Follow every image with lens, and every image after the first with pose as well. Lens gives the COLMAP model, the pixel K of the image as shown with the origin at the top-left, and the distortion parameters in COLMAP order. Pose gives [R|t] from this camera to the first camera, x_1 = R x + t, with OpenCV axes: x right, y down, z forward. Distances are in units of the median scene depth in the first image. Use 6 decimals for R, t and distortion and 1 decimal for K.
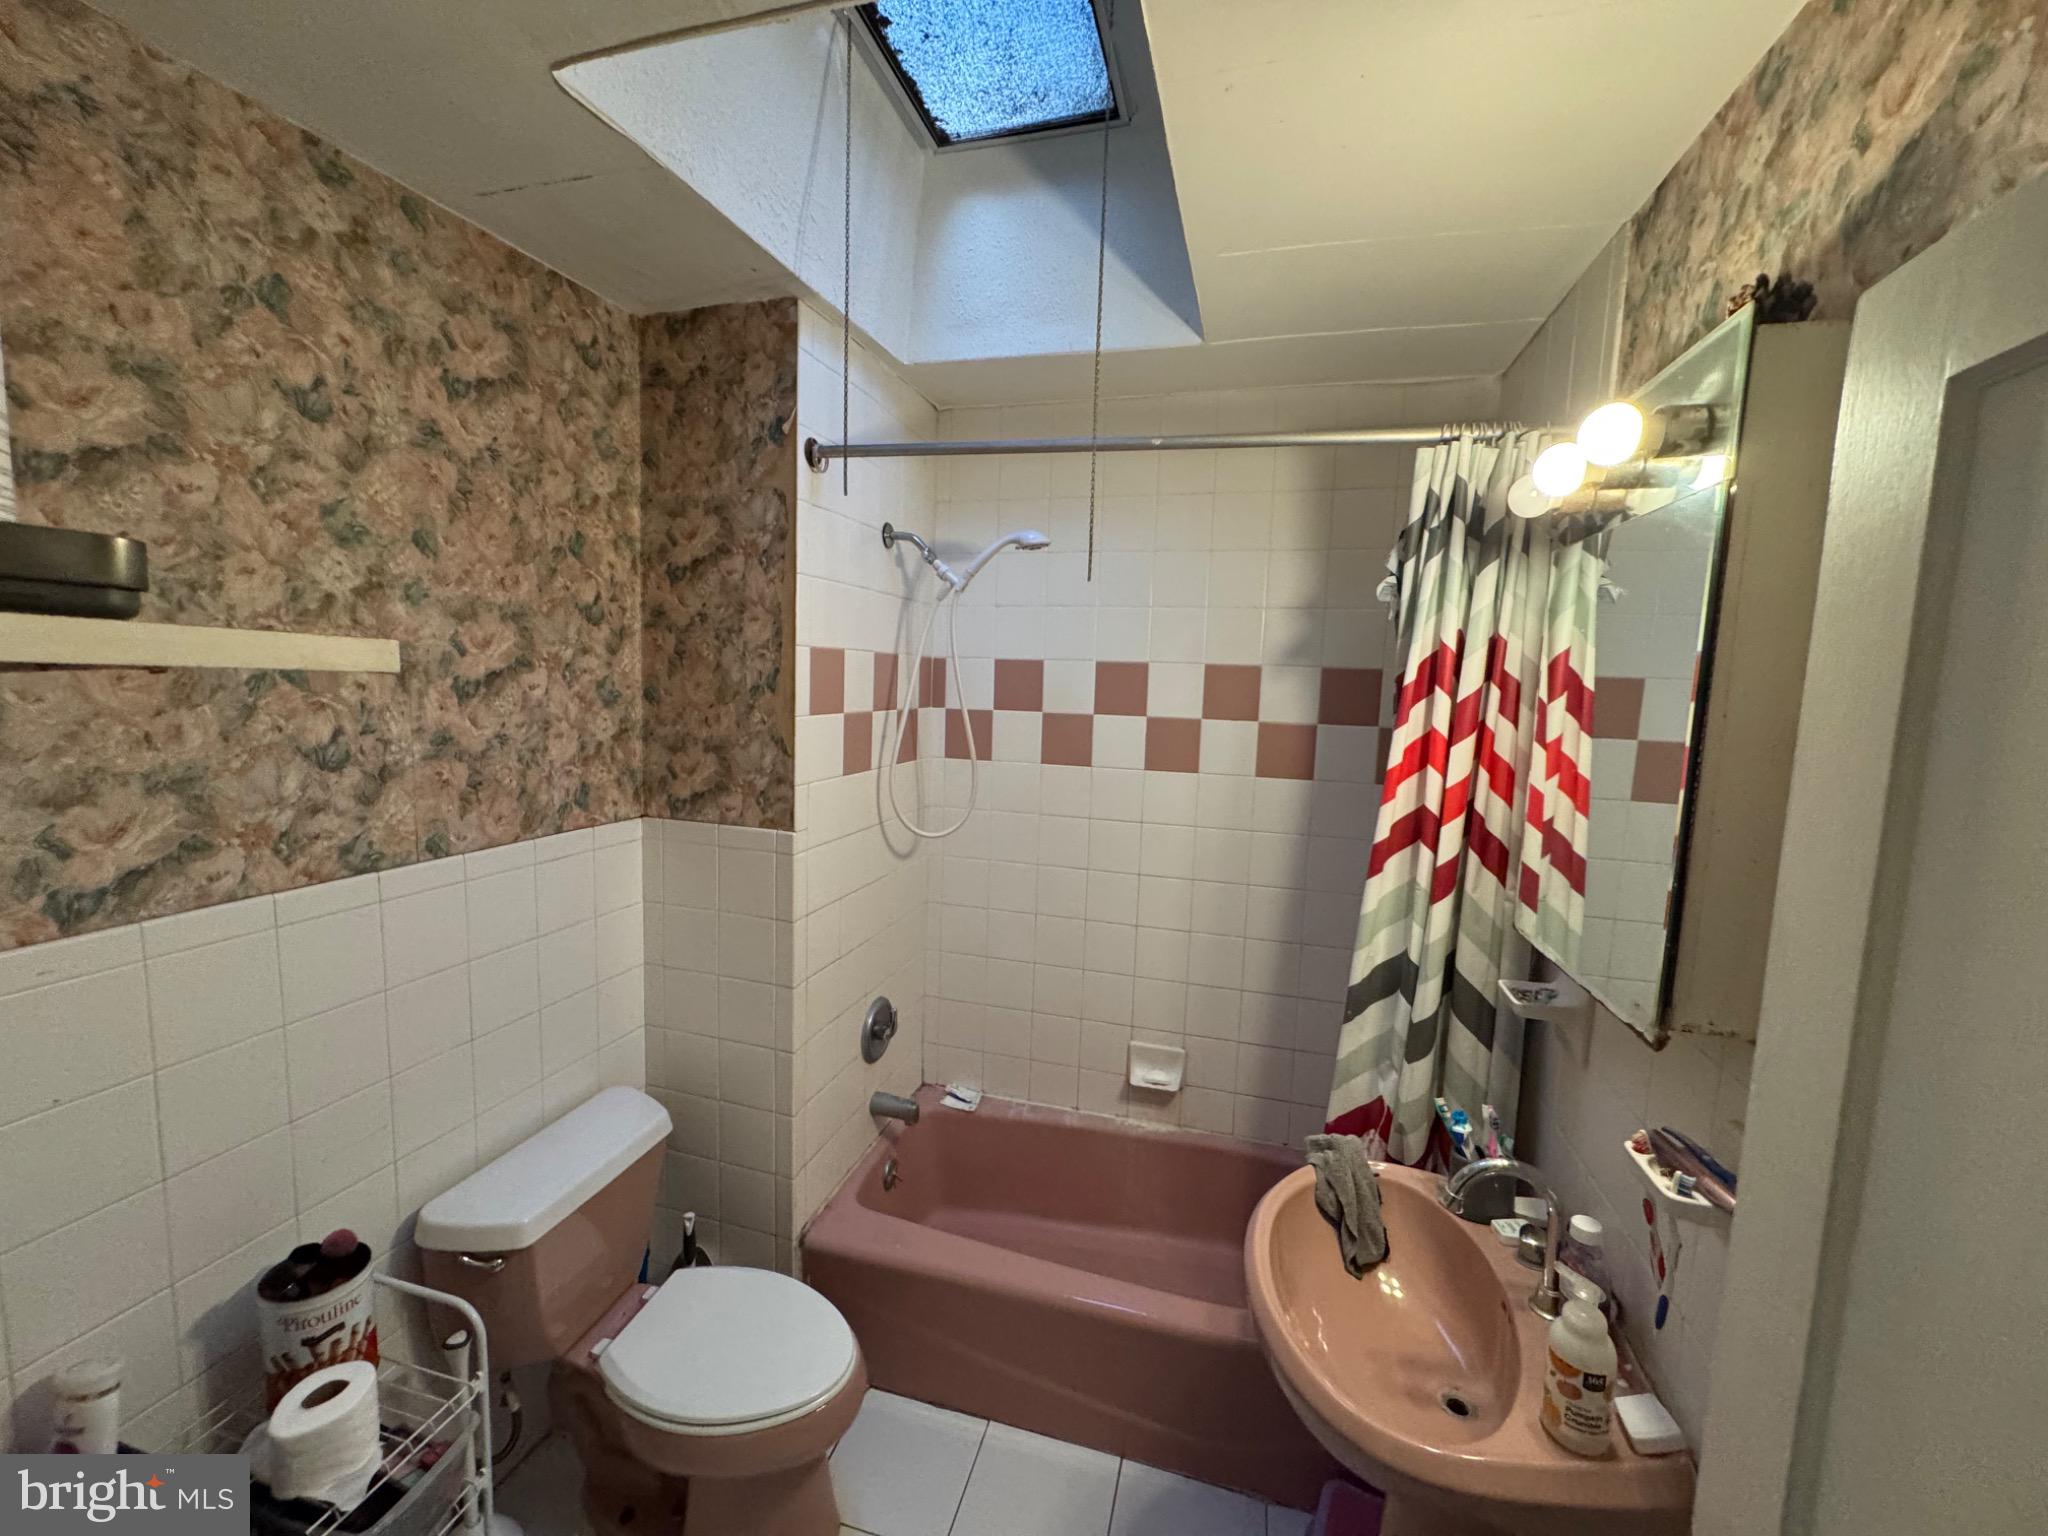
lens RADIAL K [[821.1, 0, 1022.5], [0, 821.1, 768.5], [0, 0, 1]] dist [-0.001571, 0.000248]
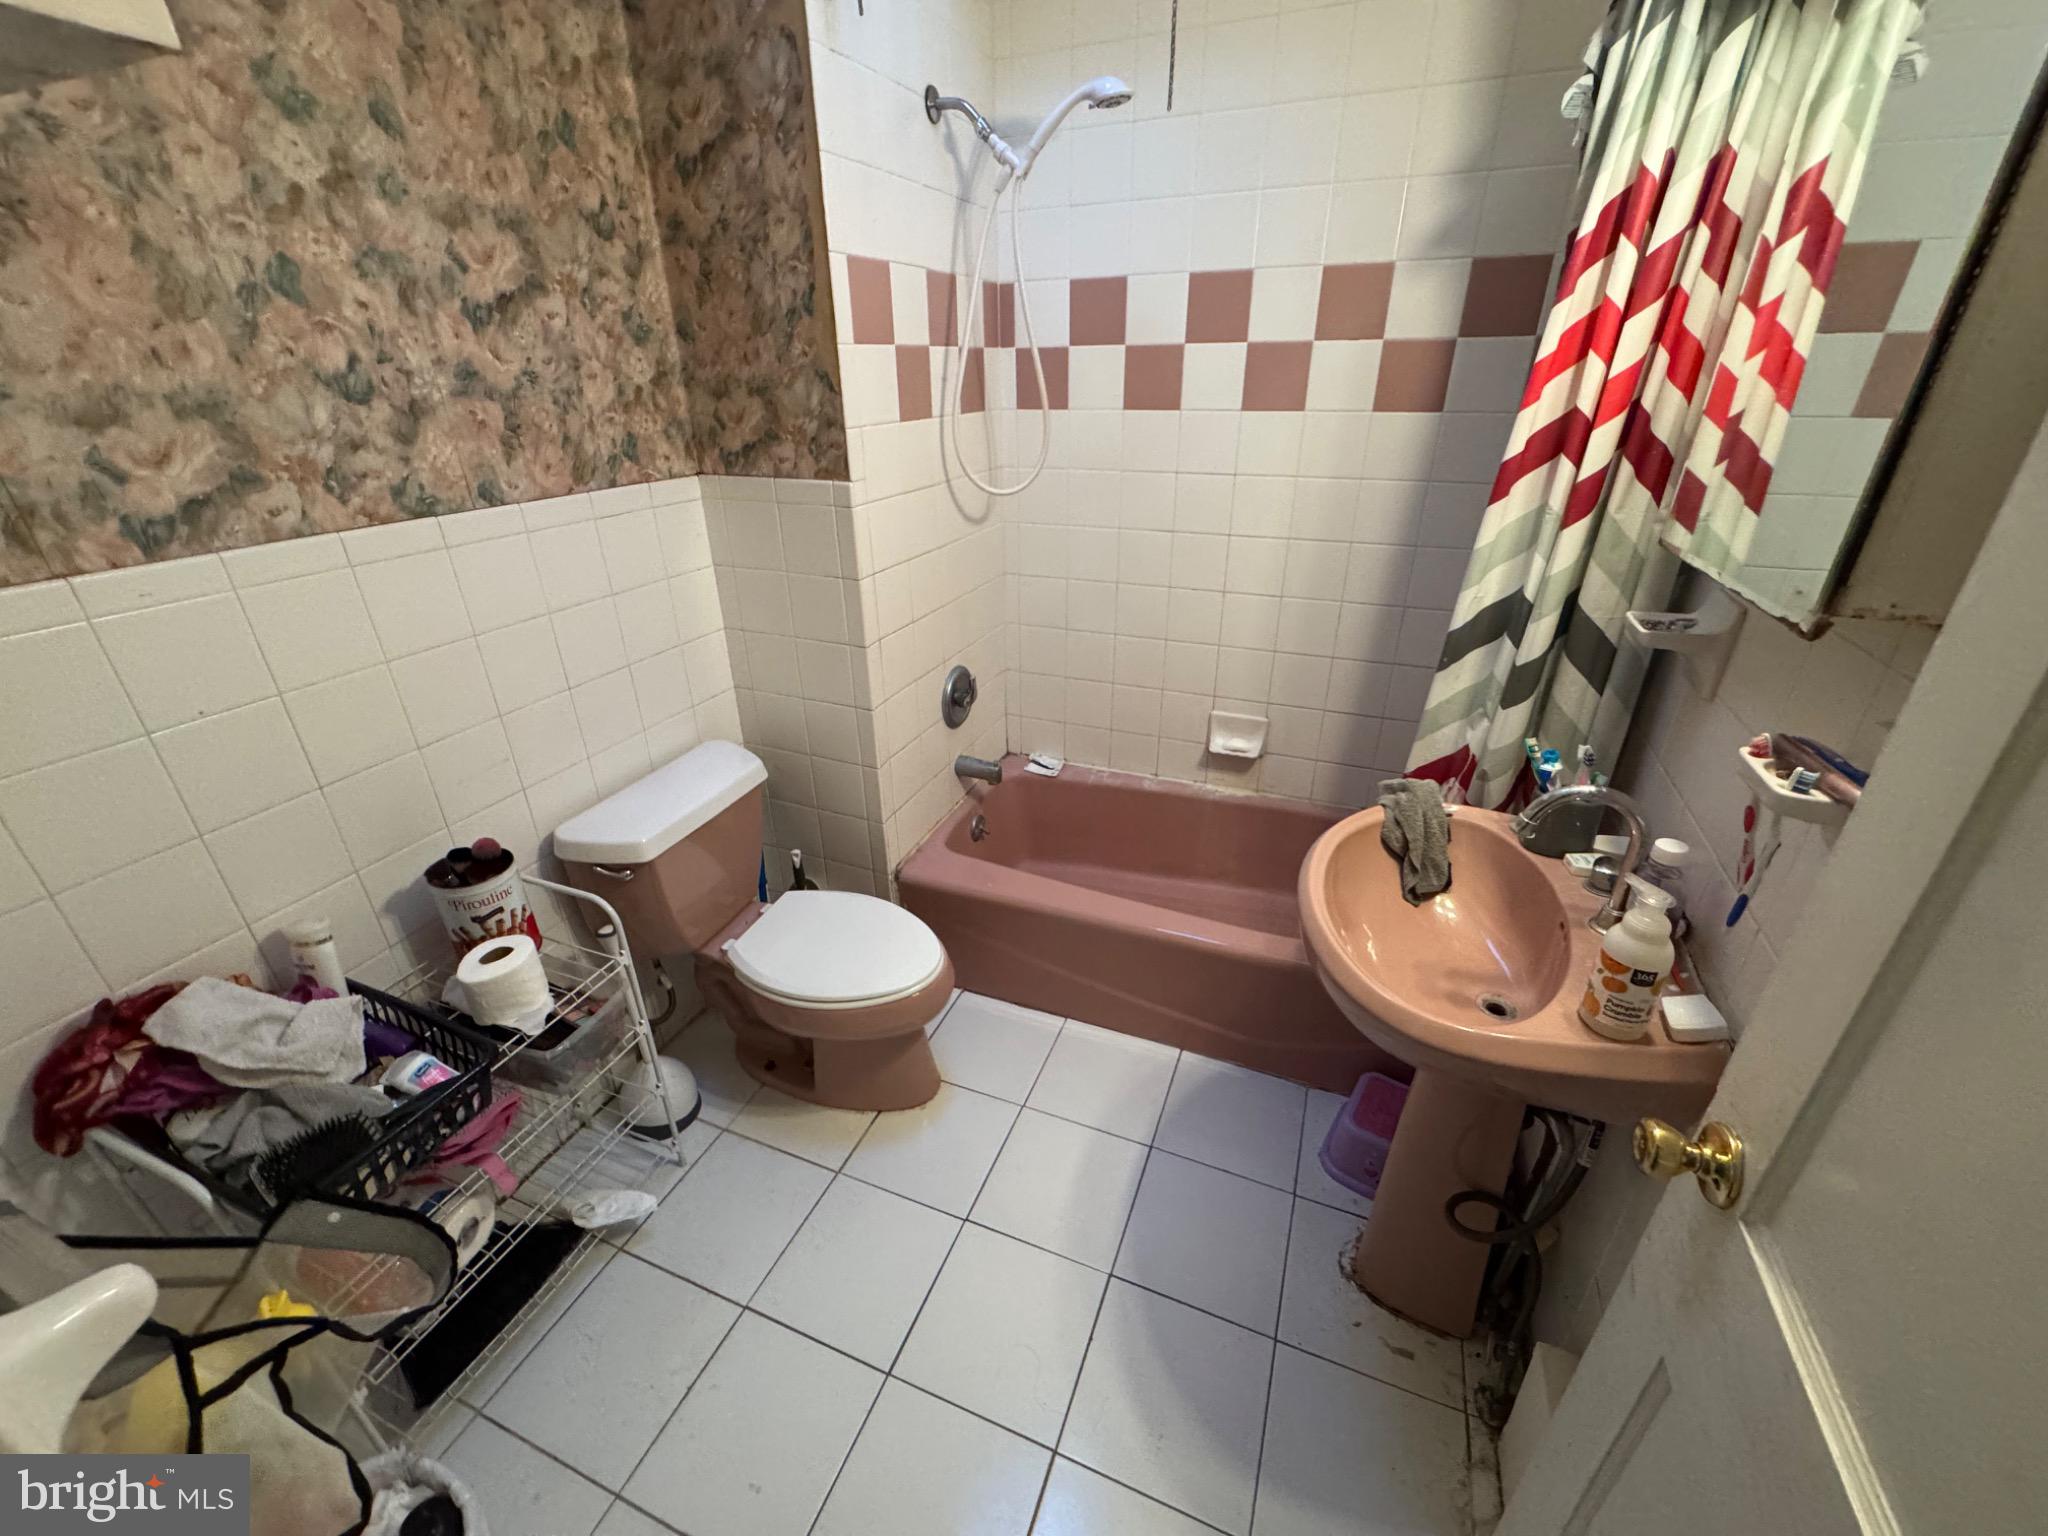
lens RADIAL K [[821.1, 0, 1024.2], [0, 821.1, 765.8], [0, 0, 1]] dist [-0.001571, 0.000248]
pose [[0.992625, 0.010209, -0.120791, 0.043501], [0.031080, 0.941706, 0.334998, 0.090274], [0.117170, -0.336281, 0.934444, 0.044455]]
